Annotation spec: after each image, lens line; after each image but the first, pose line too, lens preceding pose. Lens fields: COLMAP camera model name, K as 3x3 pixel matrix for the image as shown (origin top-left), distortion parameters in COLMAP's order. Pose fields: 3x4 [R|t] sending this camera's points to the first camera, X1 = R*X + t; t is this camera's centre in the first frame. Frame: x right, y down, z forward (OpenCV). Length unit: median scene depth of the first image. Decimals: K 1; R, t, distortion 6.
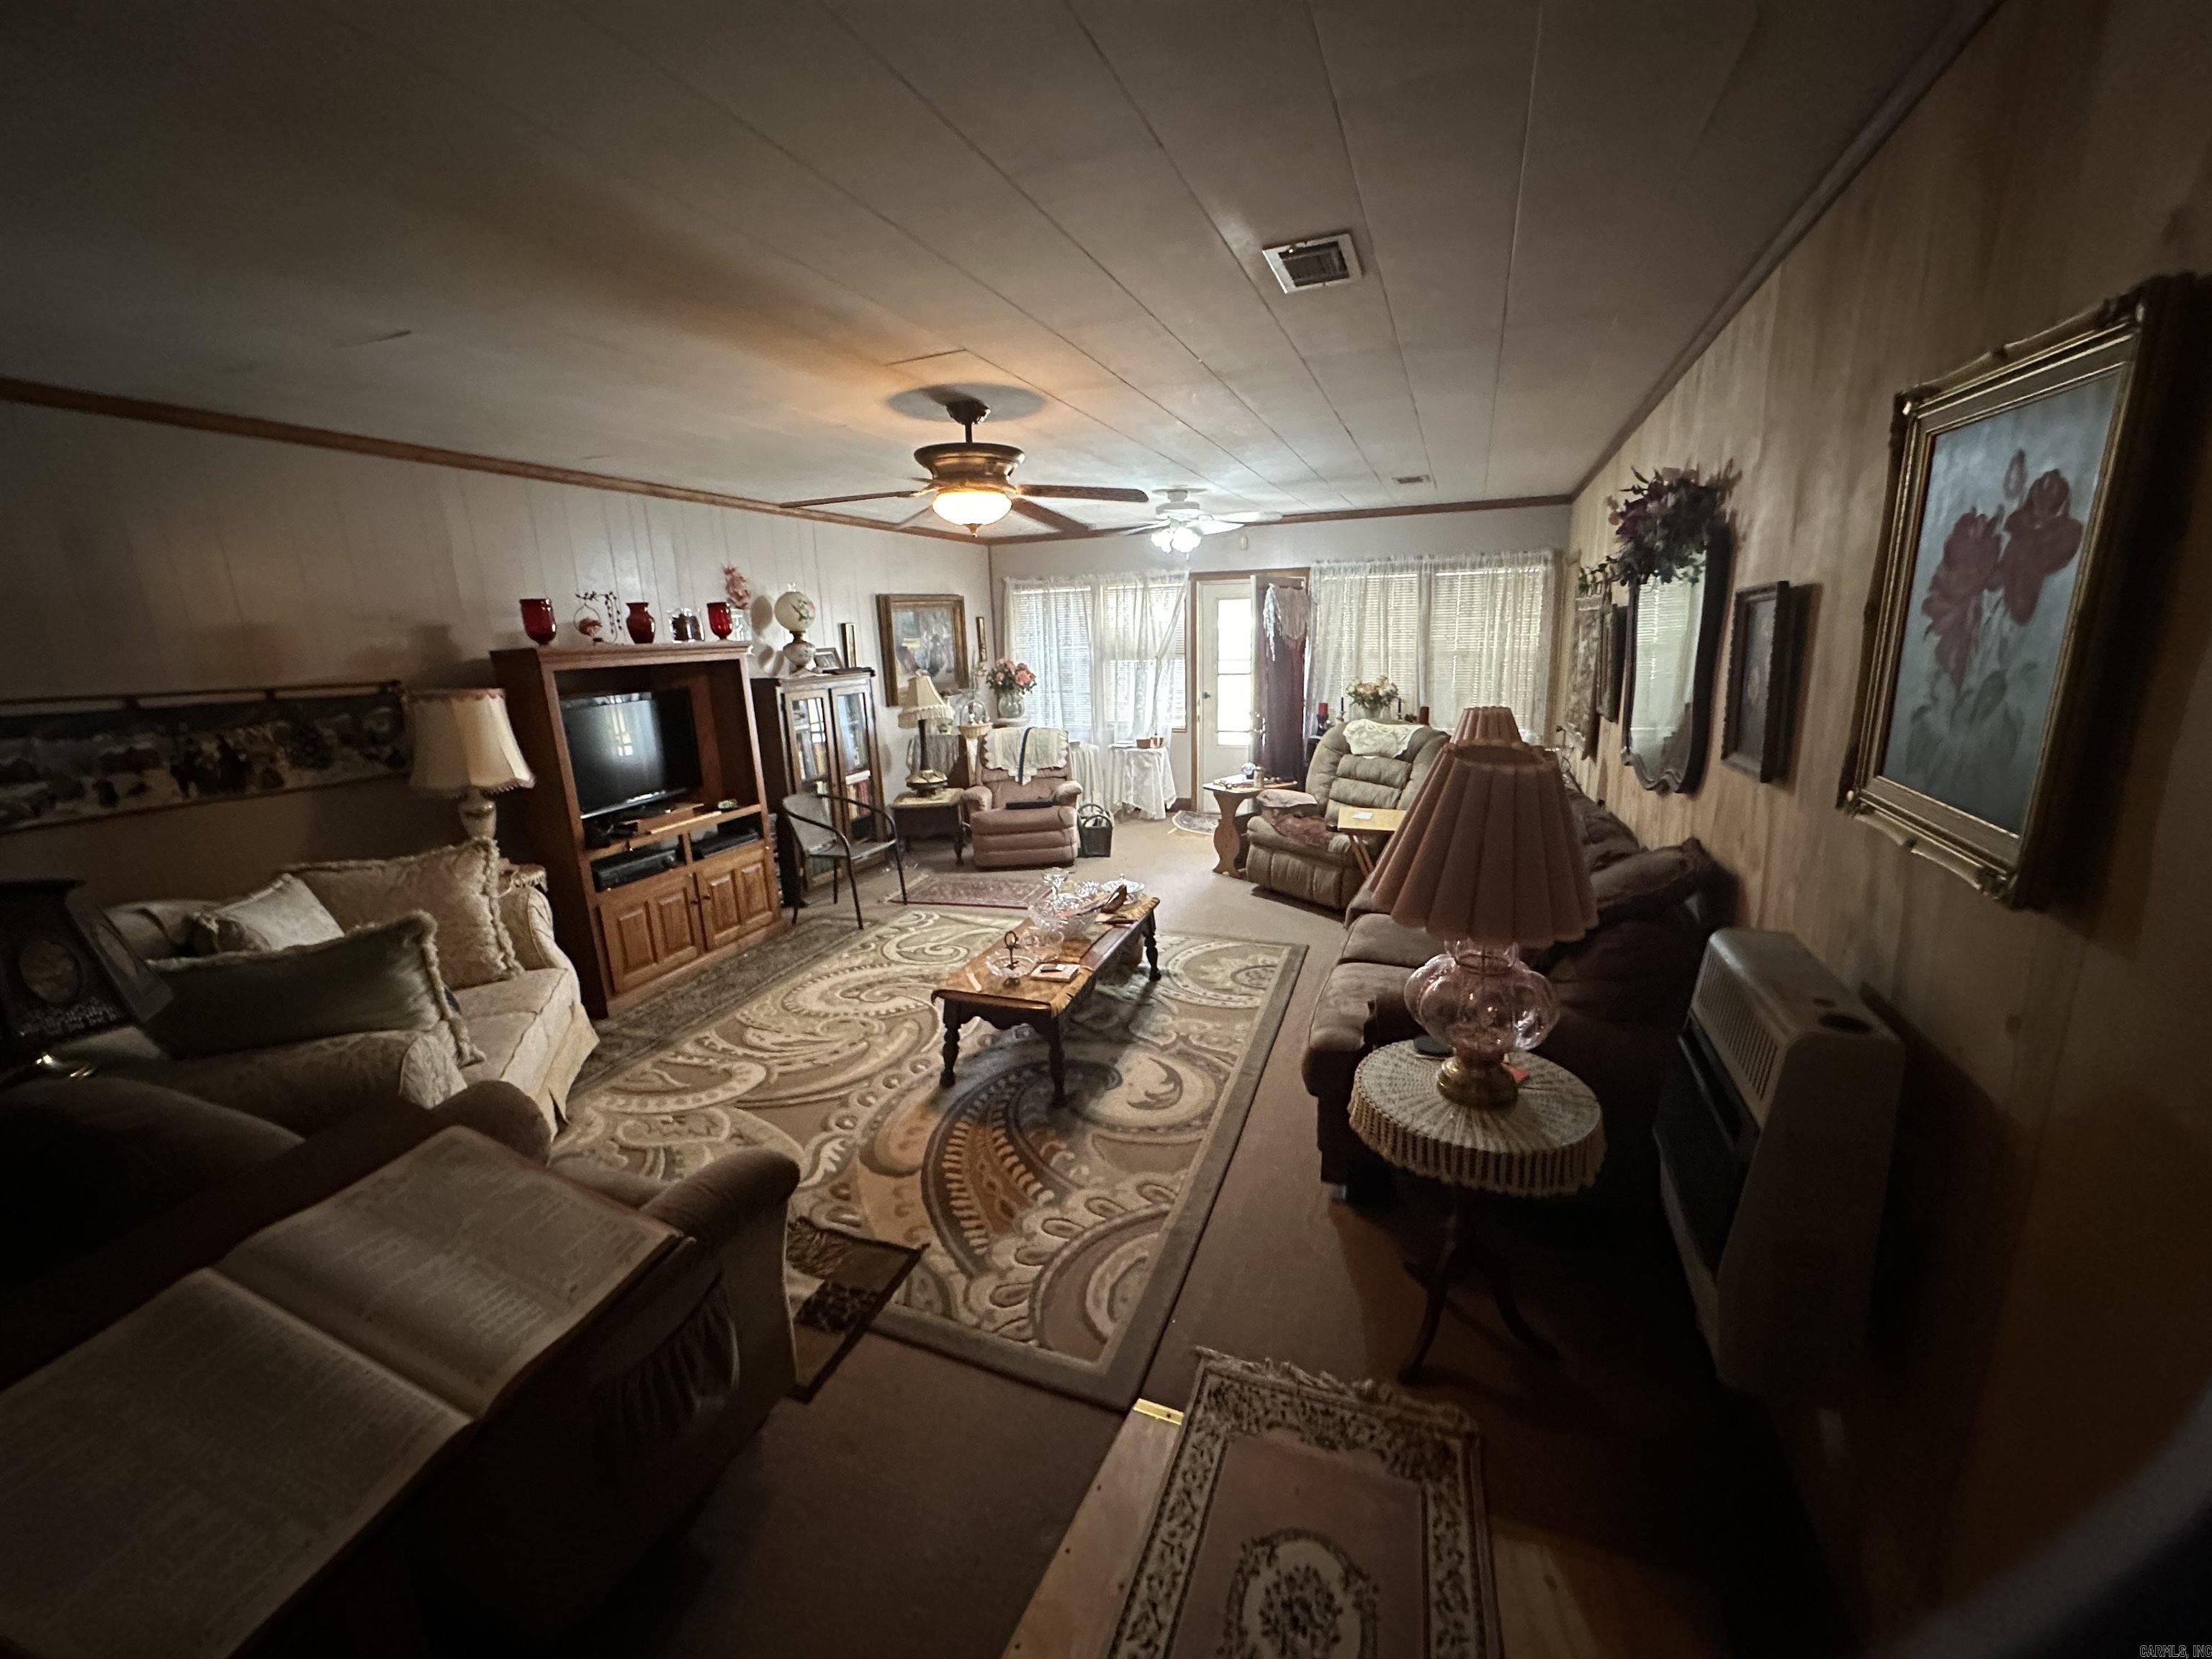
lens RADIAL K [[883.8, 0, 1106.0], [0, 883.8, 829.5], [0, 0, 1]] dist [-0.001560, 0.000480]
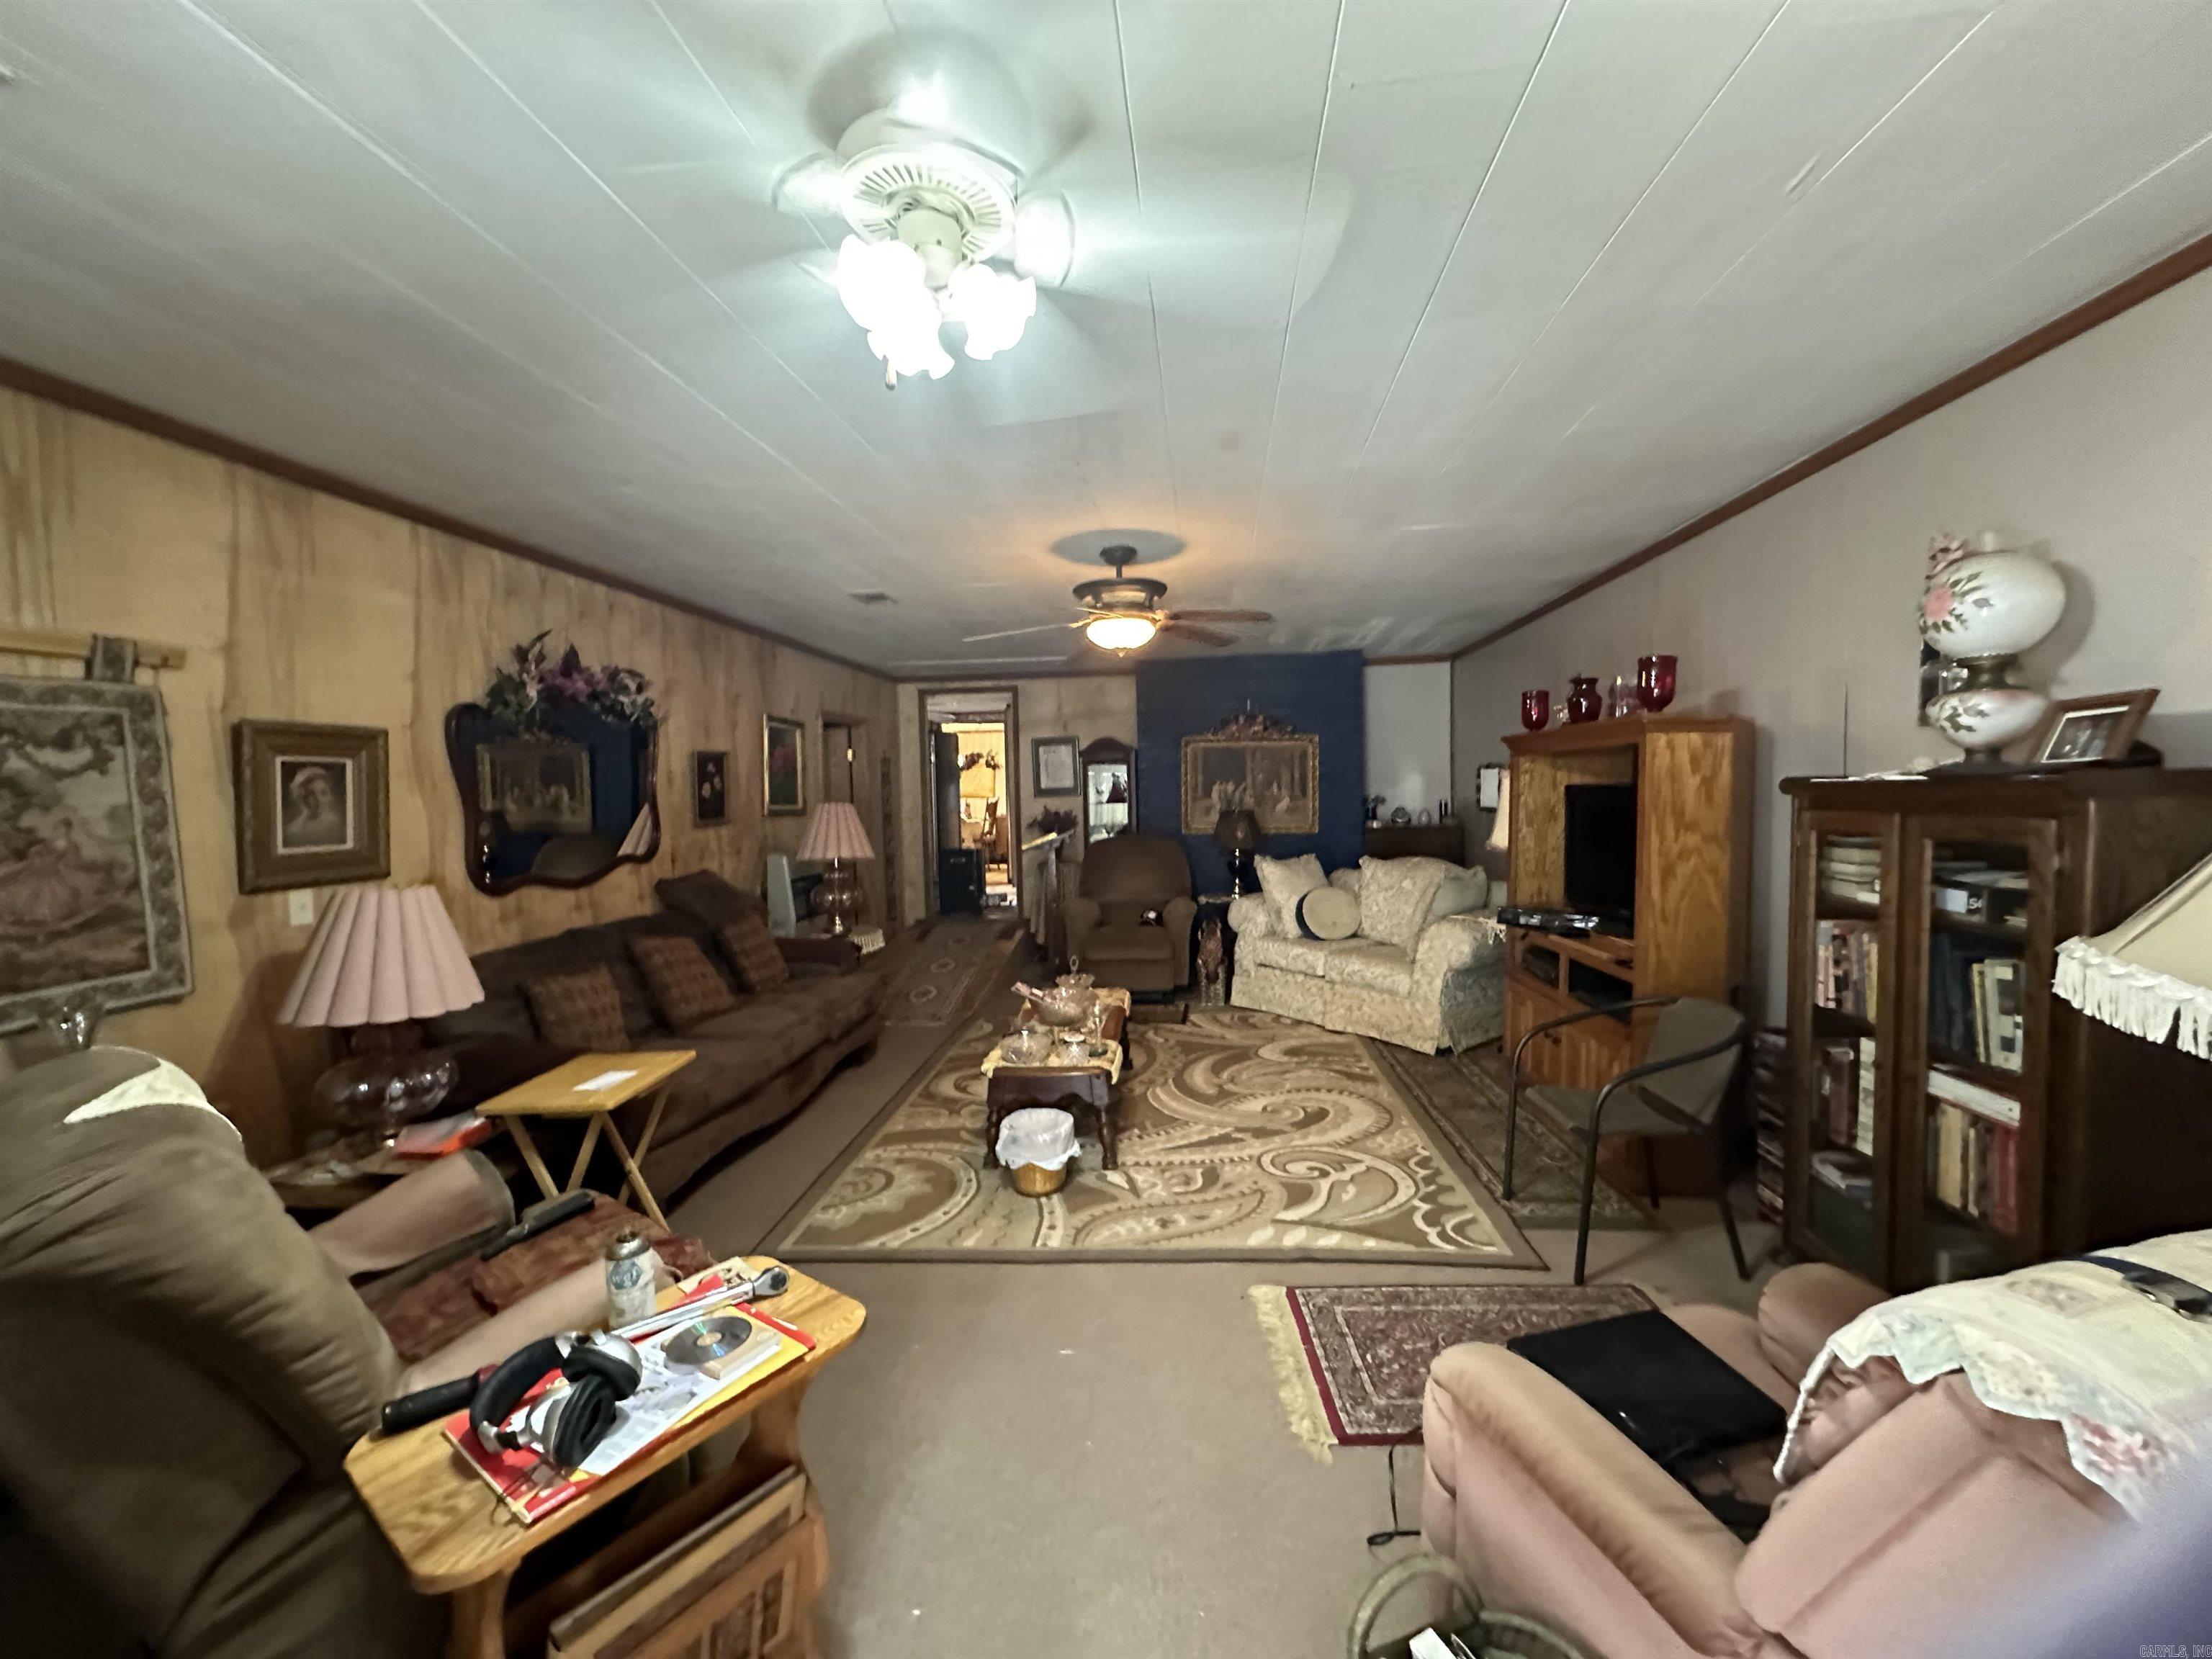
lens RADIAL K [[883.8, 0, 1106.0], [0, 883.8, 829.5], [0, 0, 1]] dist [-0.001560, 0.000480]
pose [[-0.965452, 0.062180, -0.253053, 0.140234], [-0.006538, 0.965027, 0.262070, -0.338929], [0.260499, 0.254670, -0.931281, 1.721648]]
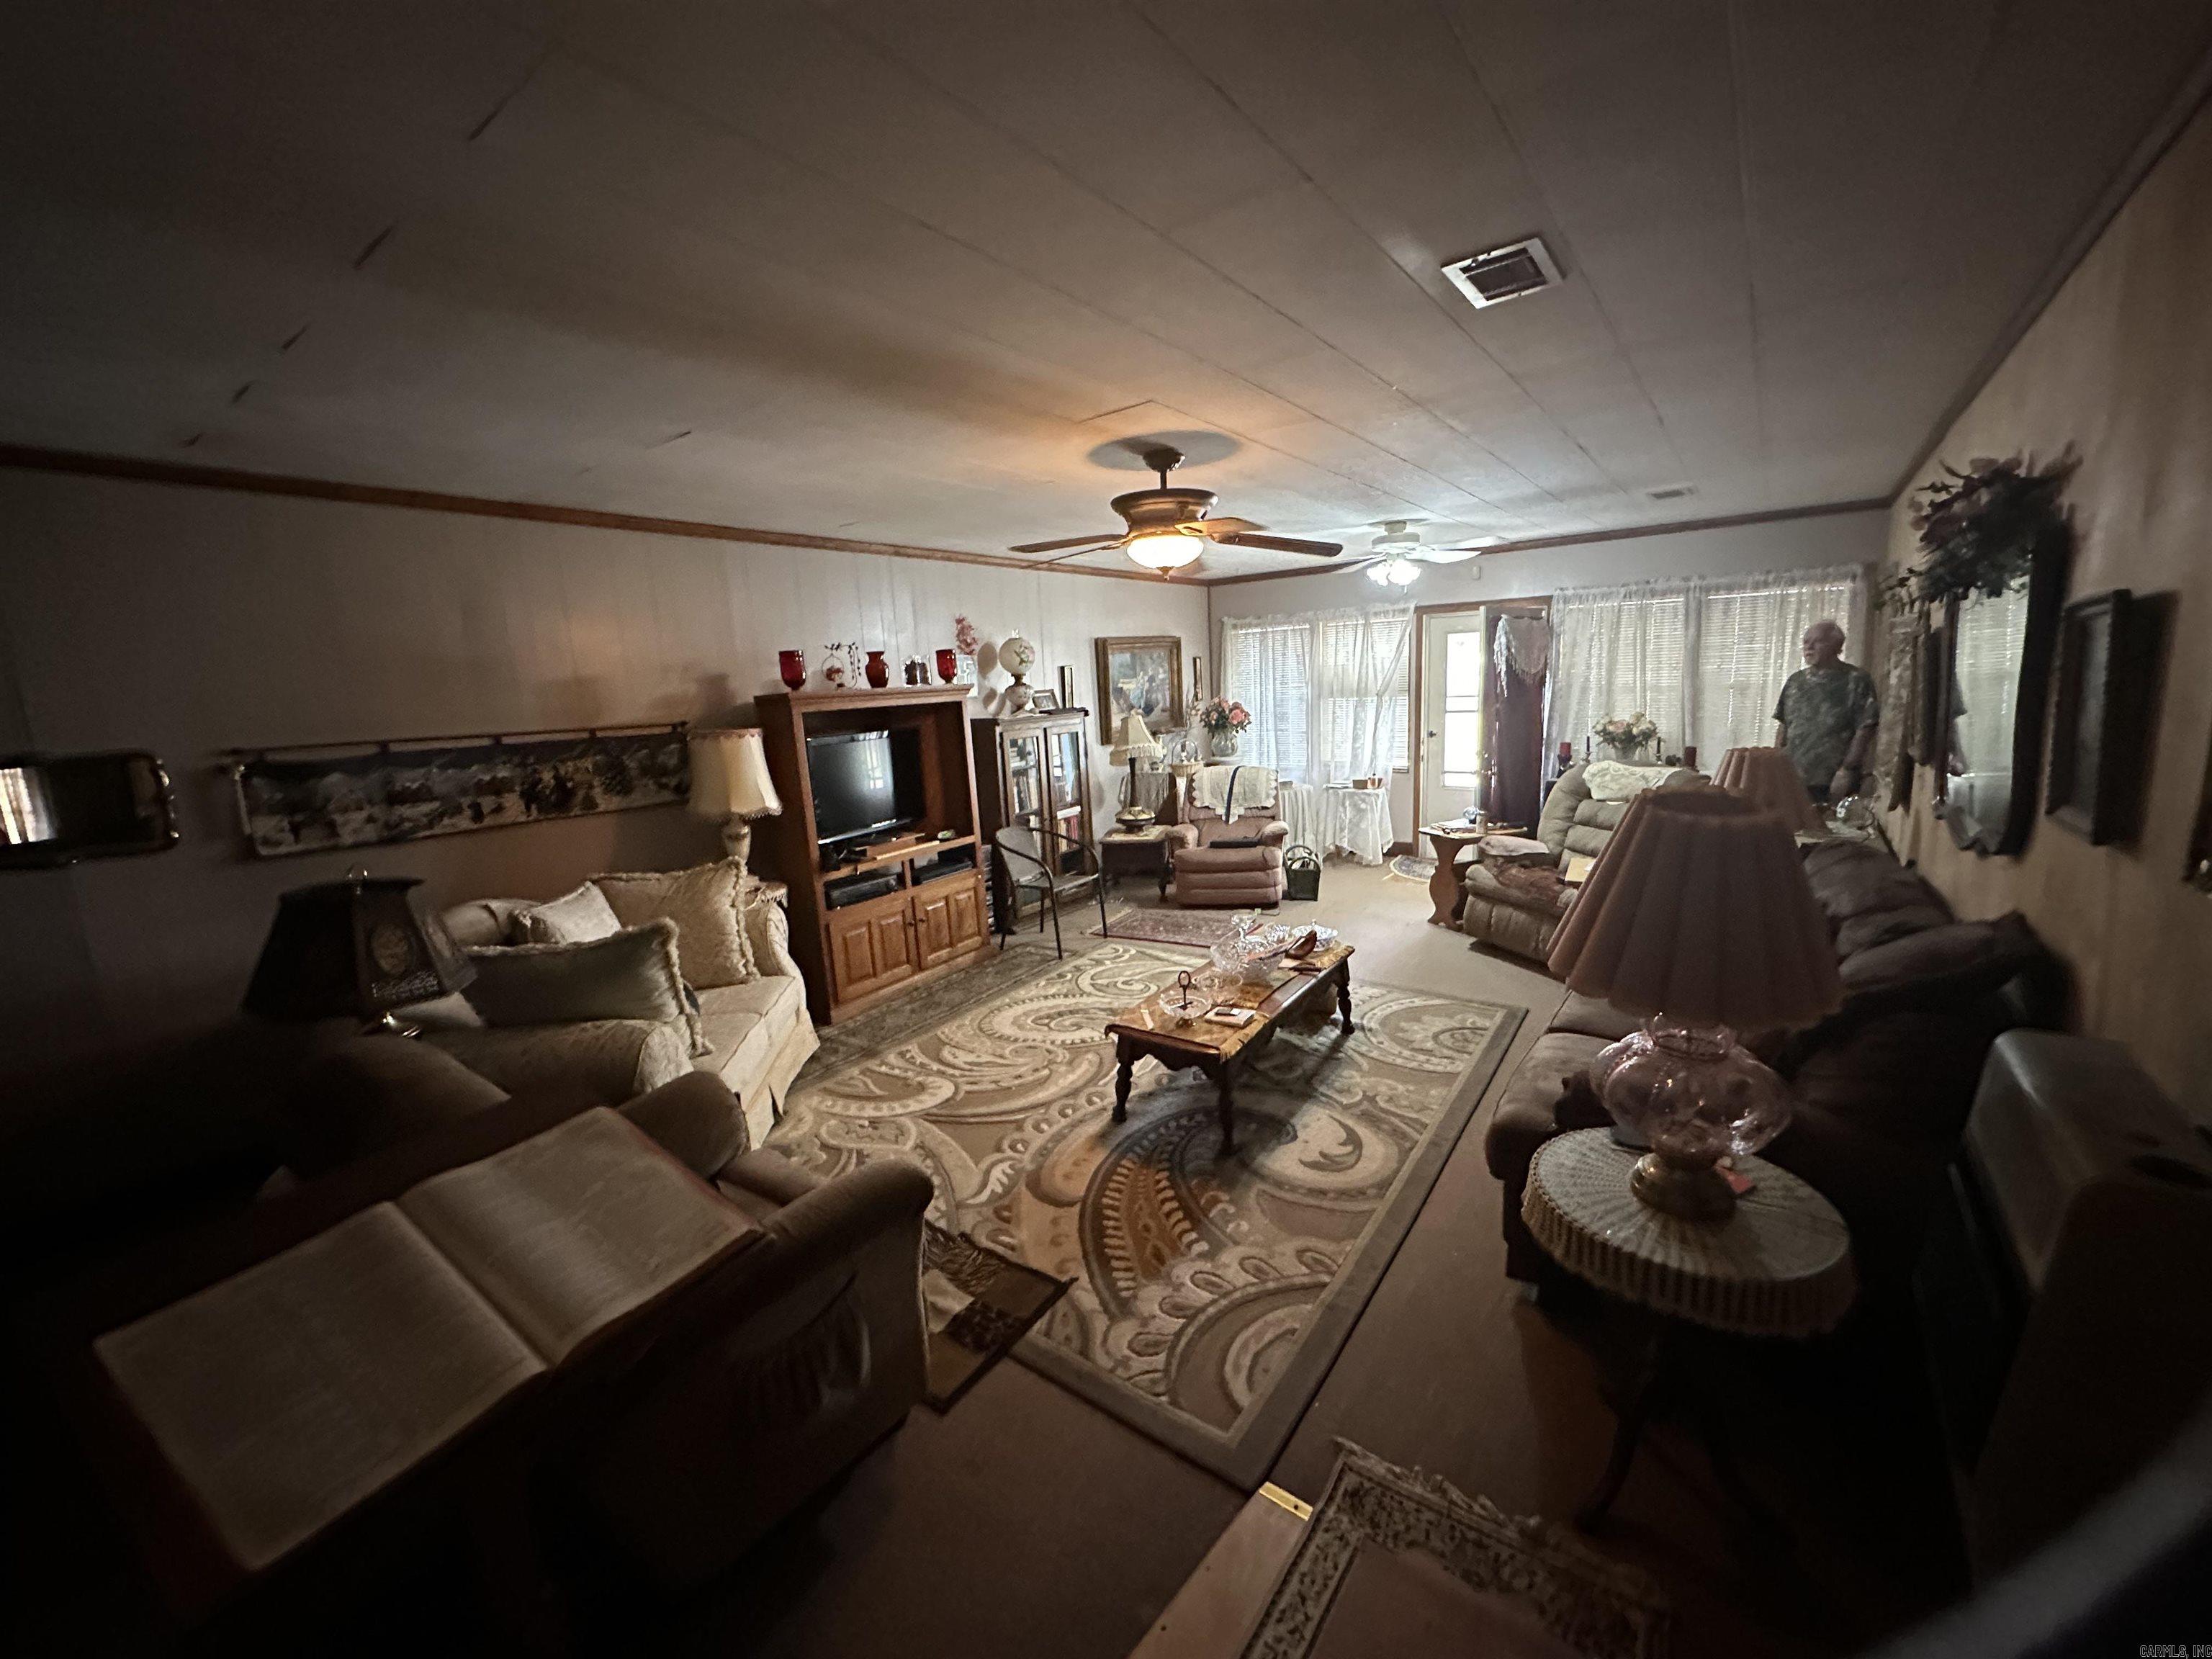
lens RADIAL K [[883.8, 0, 1106.0], [0, 883.8, 829.5], [0, 0, 1]] dist [-0.001560, 0.000480]
pose [[0.965849, 0.027558, -0.257635, 0.044104], [-0.038621, 0.998532, -0.037979, -0.001754], [0.256210, 0.046632, 0.965496, 0.009474]]
